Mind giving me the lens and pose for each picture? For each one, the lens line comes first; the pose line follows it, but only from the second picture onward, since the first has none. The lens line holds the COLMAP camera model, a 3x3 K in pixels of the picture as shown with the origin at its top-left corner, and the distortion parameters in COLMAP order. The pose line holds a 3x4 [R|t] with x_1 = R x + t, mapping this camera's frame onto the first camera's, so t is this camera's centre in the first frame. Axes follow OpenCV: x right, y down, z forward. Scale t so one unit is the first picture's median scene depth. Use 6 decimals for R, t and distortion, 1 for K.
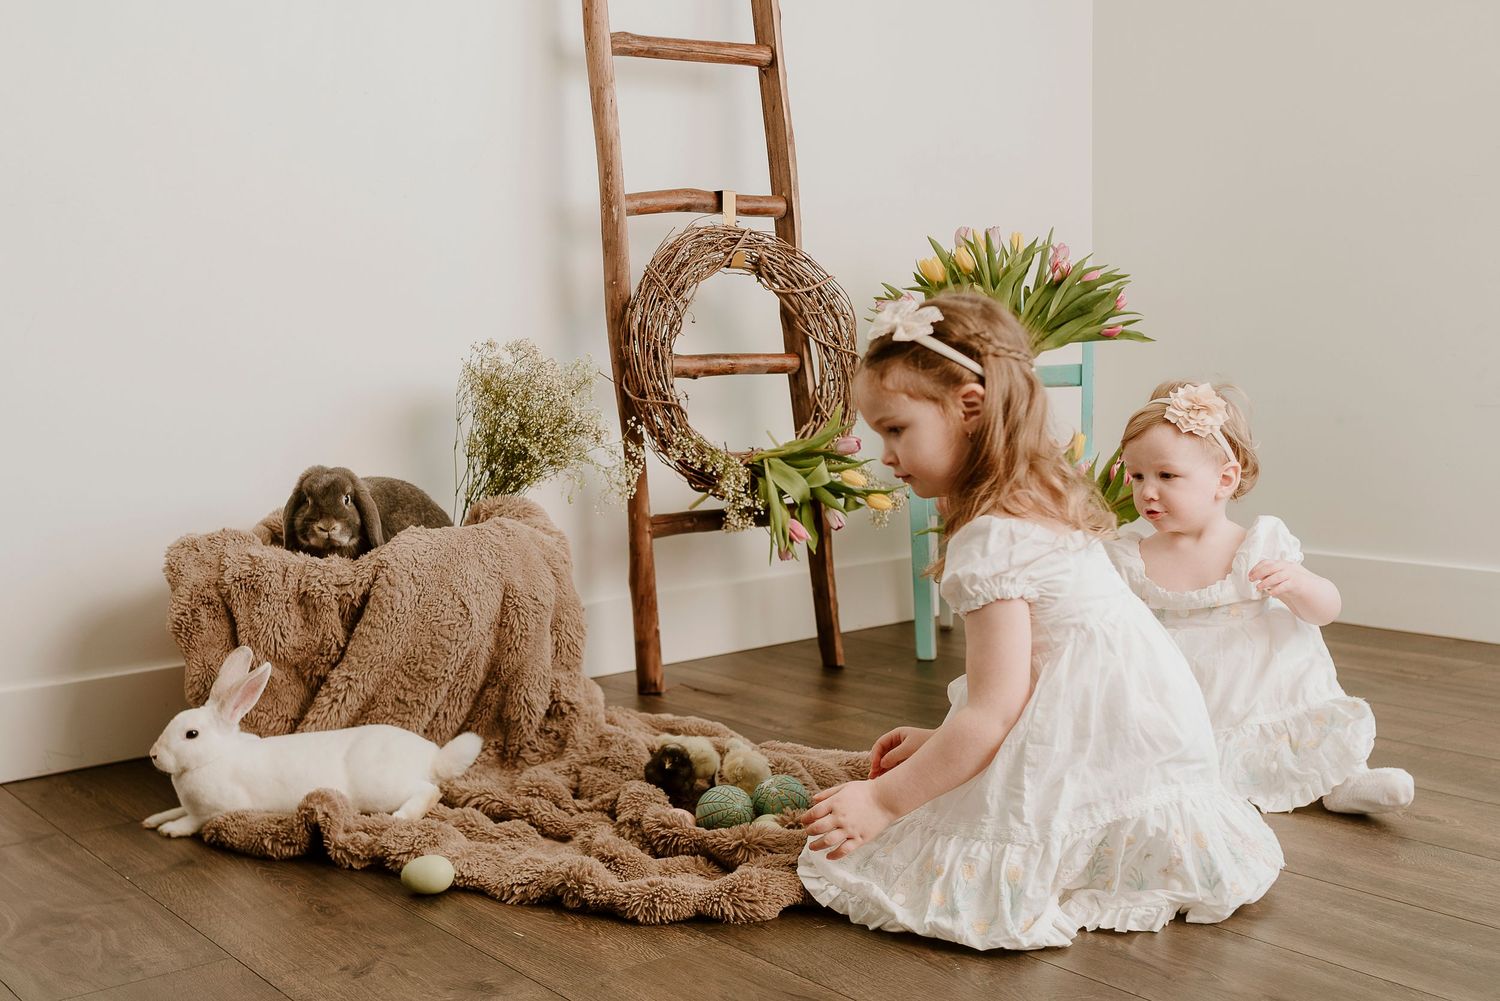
lens RADIAL K [[1695.3, 0, 750.0], [0, 1695.3, 500.5], [0, 0, 1]] dist [-0.083679, 0.023261]
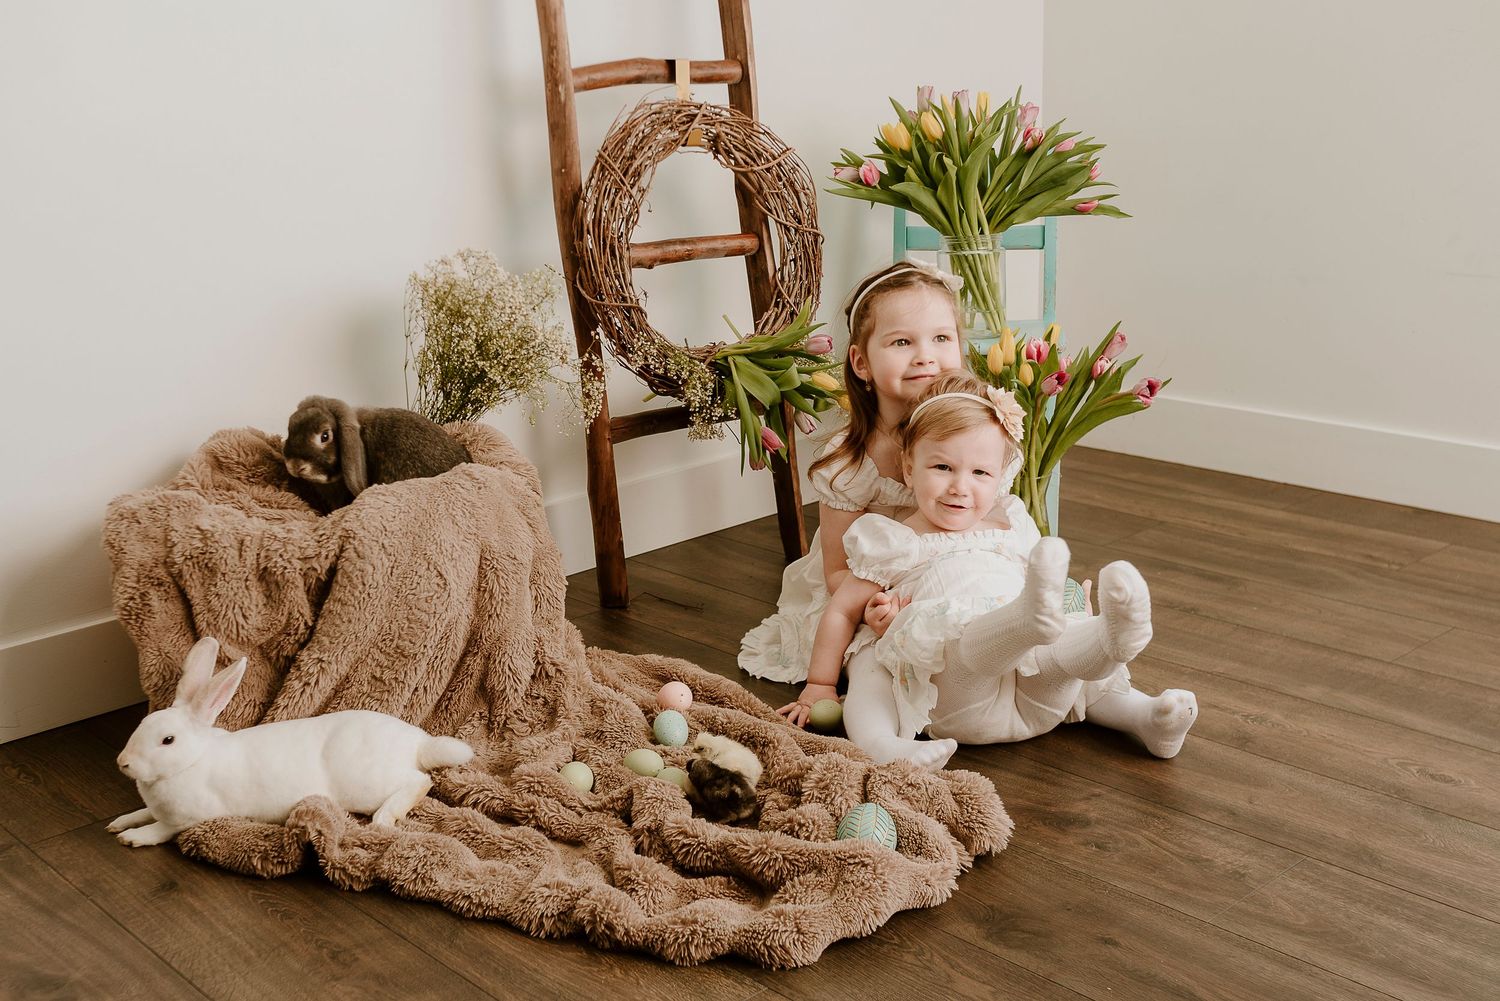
lens RADIAL K [[1676.8, 0, 750.0], [0, 1676.8, 500.5], [0, 0, 1]] dist [-0.059240, -0.010742]
pose [[0.995405, -0.029172, 0.091207, -0.080816], [0.012160, 0.983265, 0.181774, -0.139500], [-0.094984, -0.179830, 0.979101, 0.089988]]
